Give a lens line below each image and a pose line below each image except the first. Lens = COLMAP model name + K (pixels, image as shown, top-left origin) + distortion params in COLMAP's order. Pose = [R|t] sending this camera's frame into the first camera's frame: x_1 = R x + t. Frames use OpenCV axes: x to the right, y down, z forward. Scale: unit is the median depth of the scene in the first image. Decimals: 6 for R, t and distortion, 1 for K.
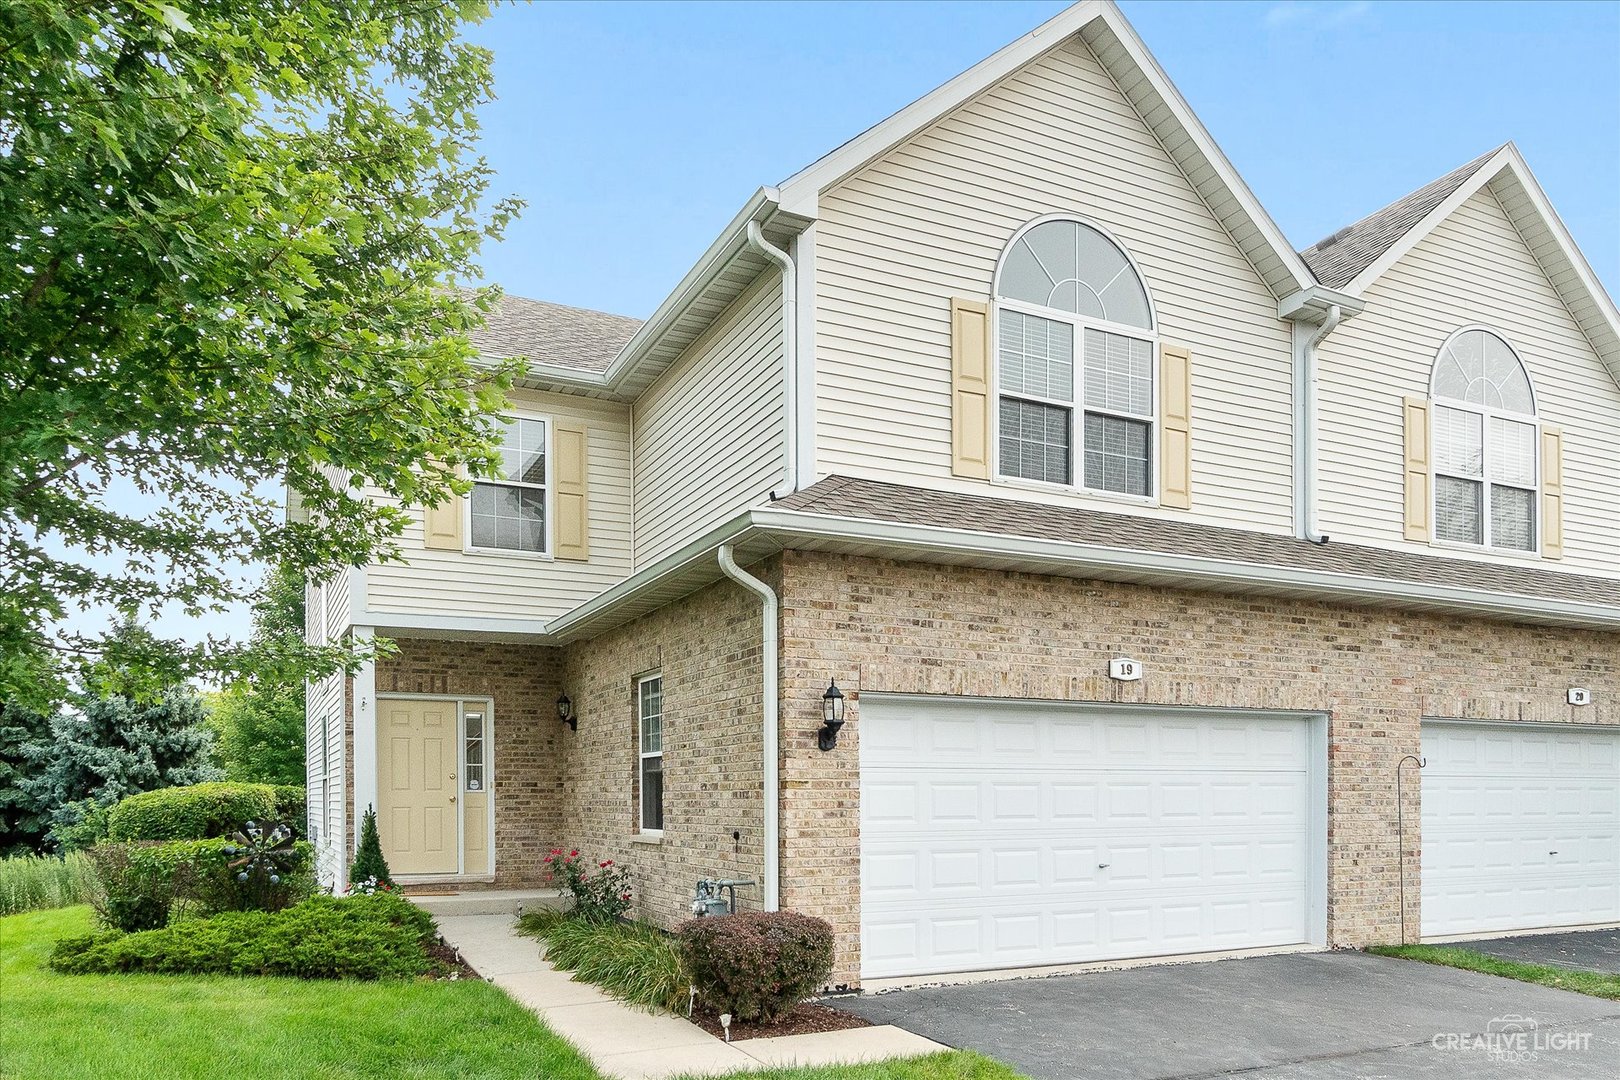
lens RADIAL K [[704.3, 0, 790.8], [0, 704.3, 581.6], [0, 0, 1]] dist [-0.001880, 0.000078]
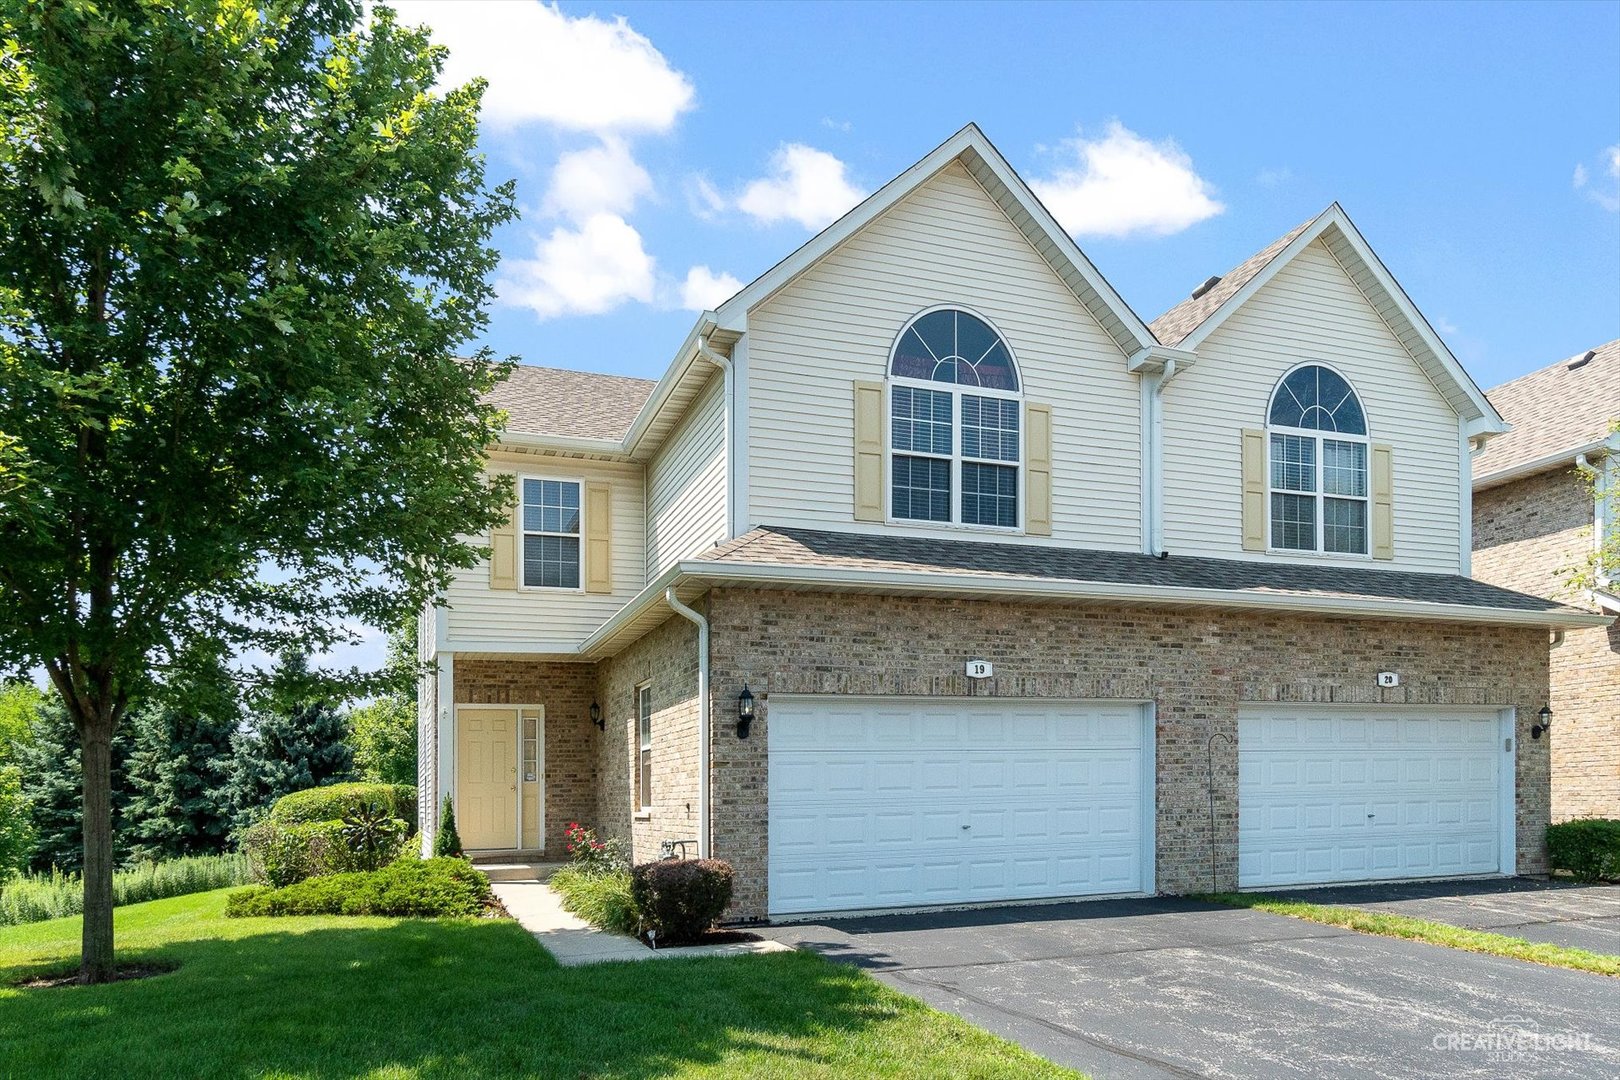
lens RADIAL K [[694.8, 0, 800.6], [0, 694.8, 541.2], [0, 0, 1]] dist [-0.000365, 0.000167]
pose [[0.990767, -0.055726, -0.123592, 0.312788], [0.047876, 0.996697, -0.065600, -0.037577], [0.126840, 0.059077, 0.990162, -0.284873]]
